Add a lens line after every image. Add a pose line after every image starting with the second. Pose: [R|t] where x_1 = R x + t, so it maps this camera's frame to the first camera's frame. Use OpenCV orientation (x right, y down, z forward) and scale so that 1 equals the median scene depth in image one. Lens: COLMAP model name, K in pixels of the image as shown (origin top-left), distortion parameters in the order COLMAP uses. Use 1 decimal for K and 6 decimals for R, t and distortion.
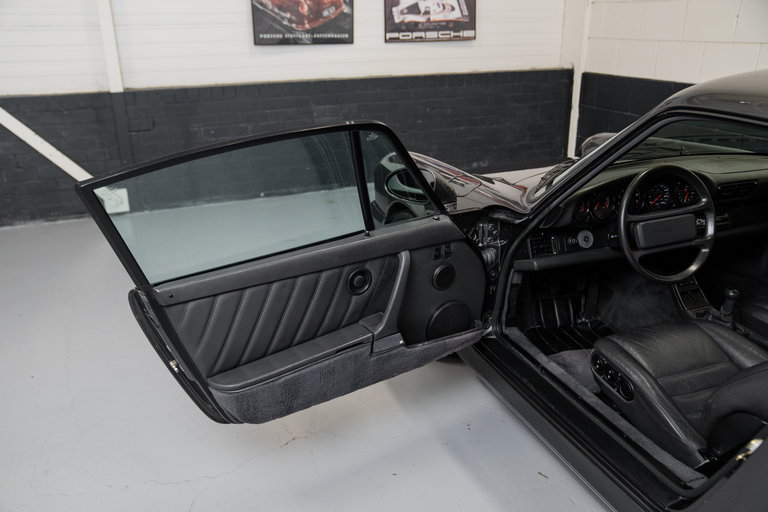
lens RADIAL K [[652.3, 0, 376.9], [0, 652.3, 253.6], [0, 0, 1]] dist [-0.067985, 0.108792]
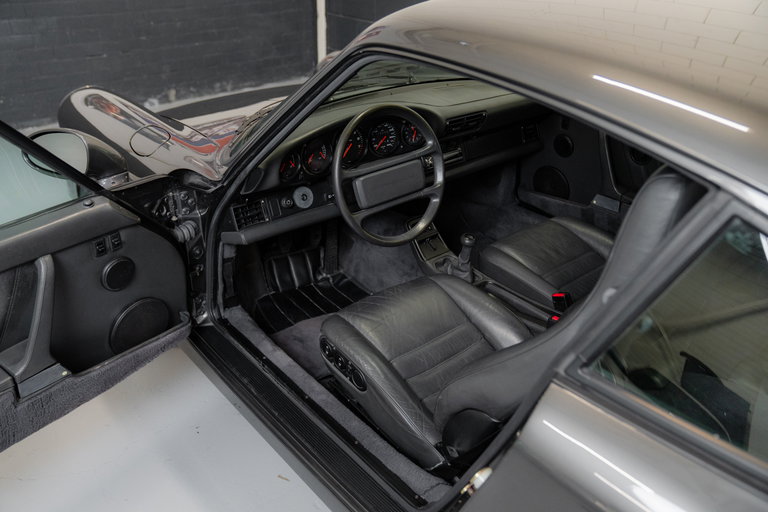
lens RADIAL K [[652.3, 0, 380.5], [0, 652.3, 259.0], [0, 0, 1]] dist [-0.067985, 0.108792]
pose [[0.940324, -0.133022, 0.313202, 0.146294], [0.085830, 0.983383, 0.159972, -0.071824], [-0.329277, -0.123543, 0.936116, 0.181352]]
